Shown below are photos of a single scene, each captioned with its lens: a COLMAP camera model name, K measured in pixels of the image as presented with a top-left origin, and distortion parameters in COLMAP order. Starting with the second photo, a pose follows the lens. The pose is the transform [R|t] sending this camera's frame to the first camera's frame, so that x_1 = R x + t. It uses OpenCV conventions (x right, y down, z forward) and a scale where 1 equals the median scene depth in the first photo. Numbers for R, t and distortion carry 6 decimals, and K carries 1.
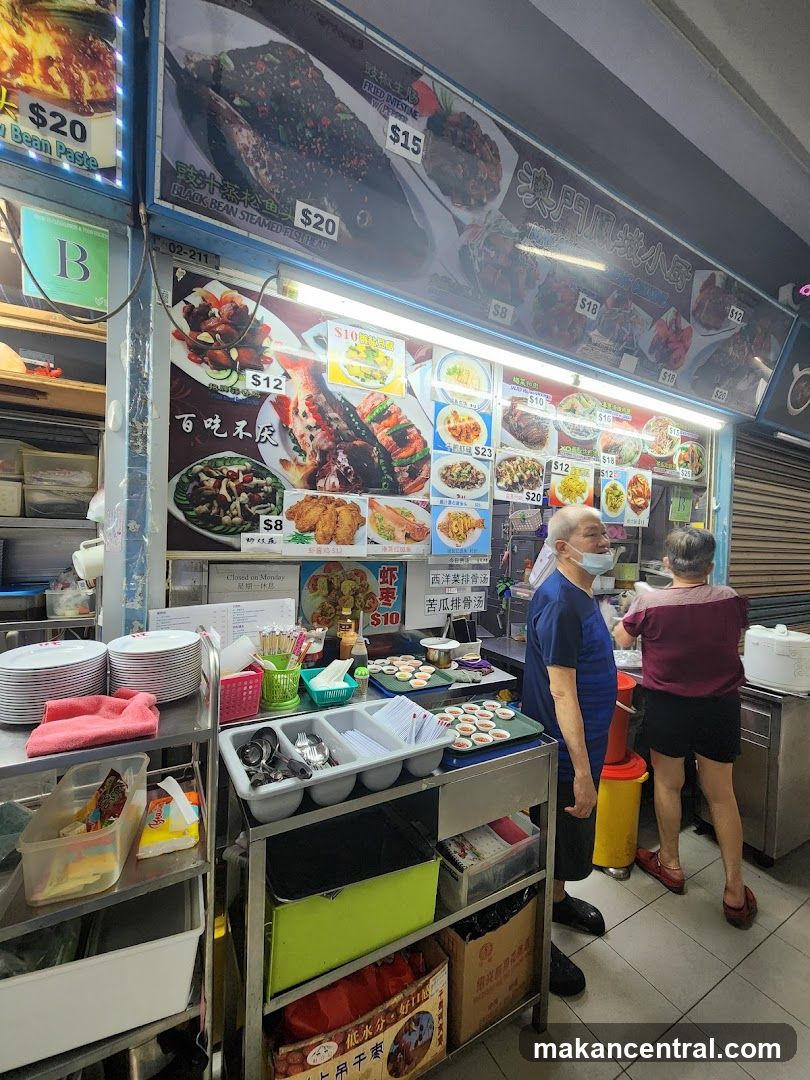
lens RADIAL K [[440.1, 0, 410.8], [0, 440.1, 546.6], [0, 0, 1]] dist [0.003540, -0.001949]
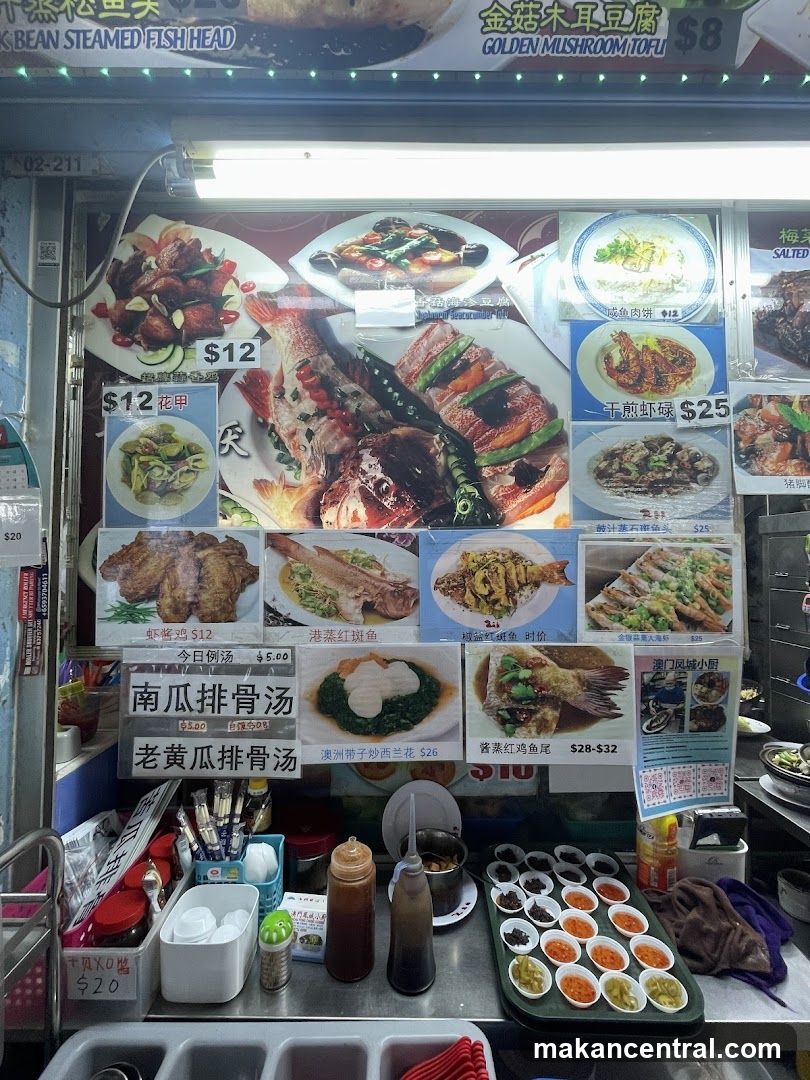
lens RADIAL K [[471.2, 0, 404.2], [0, 471.2, 531.4], [0, 0, 1]] dist [0.003313, -0.003478]
pose [[0.866862, -0.065169, -0.494271, 0.163626], [0.025281, 0.995890, -0.086969, -0.075153], [0.497907, 0.062895, 0.864947, 0.572718]]
